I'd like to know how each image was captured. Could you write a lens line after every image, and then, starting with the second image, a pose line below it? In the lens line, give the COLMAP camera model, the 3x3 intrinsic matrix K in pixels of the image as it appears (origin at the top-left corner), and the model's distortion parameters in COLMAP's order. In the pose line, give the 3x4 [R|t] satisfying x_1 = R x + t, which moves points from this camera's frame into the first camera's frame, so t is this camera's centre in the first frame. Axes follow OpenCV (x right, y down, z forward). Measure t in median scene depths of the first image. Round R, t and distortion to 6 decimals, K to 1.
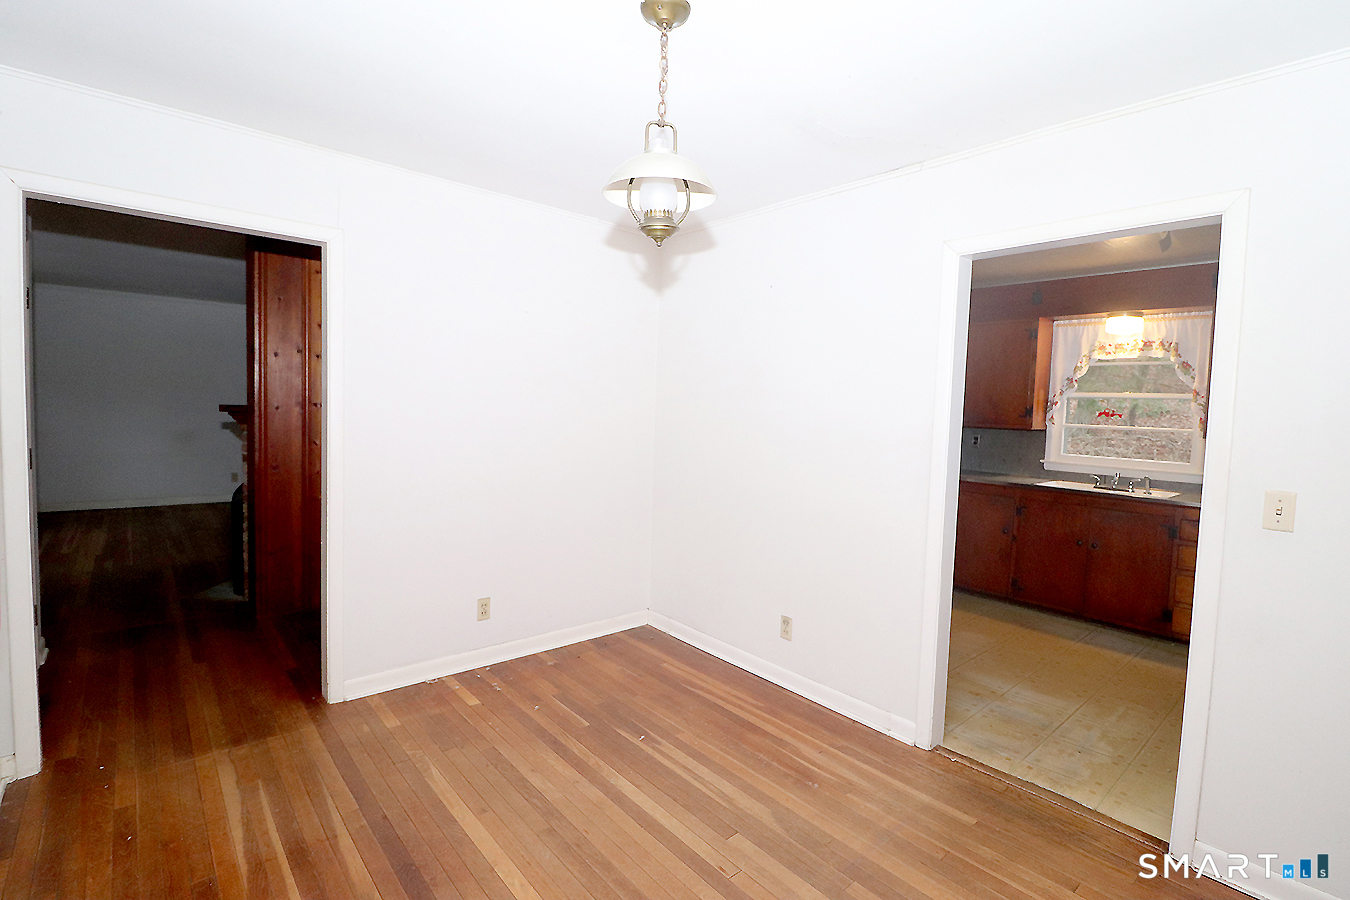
lens RADIAL K [[625.1, 0, 679.1], [0, 625.1, 442.9], [0, 0, 1]] dist [-0.002811, -0.001315]
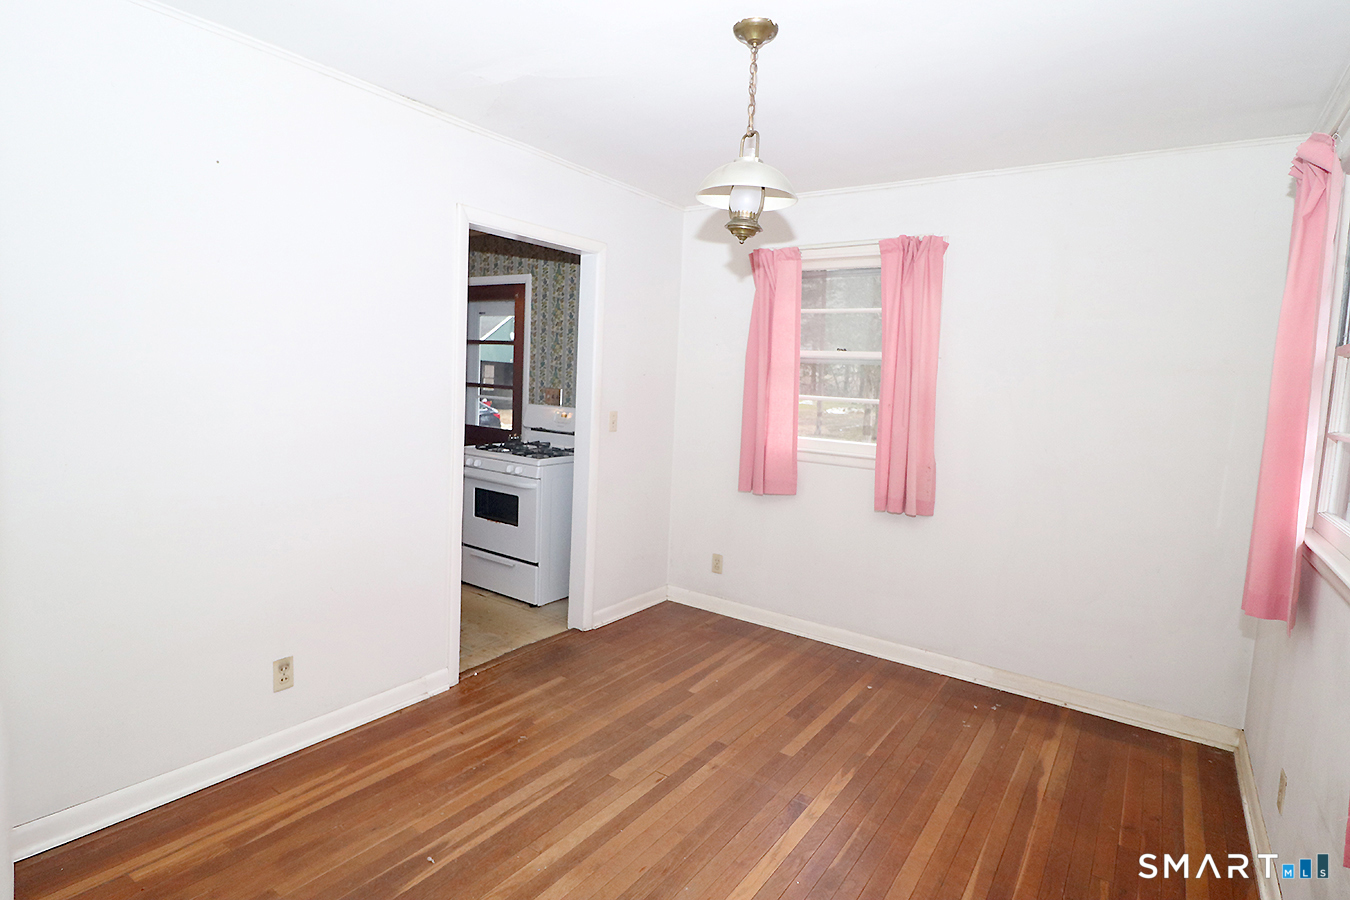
lens RADIAL K [[702.3, 0, 671.9], [0, 702.3, 440.4], [0, 0, 1]] dist [-0.003529, -0.001551]
pose [[-0.231362, -0.132647, 0.963782, -0.843337], [0.005131, 0.990481, 0.137553, -0.092891], [-0.972854, 0.036770, -0.228479, 0.949960]]
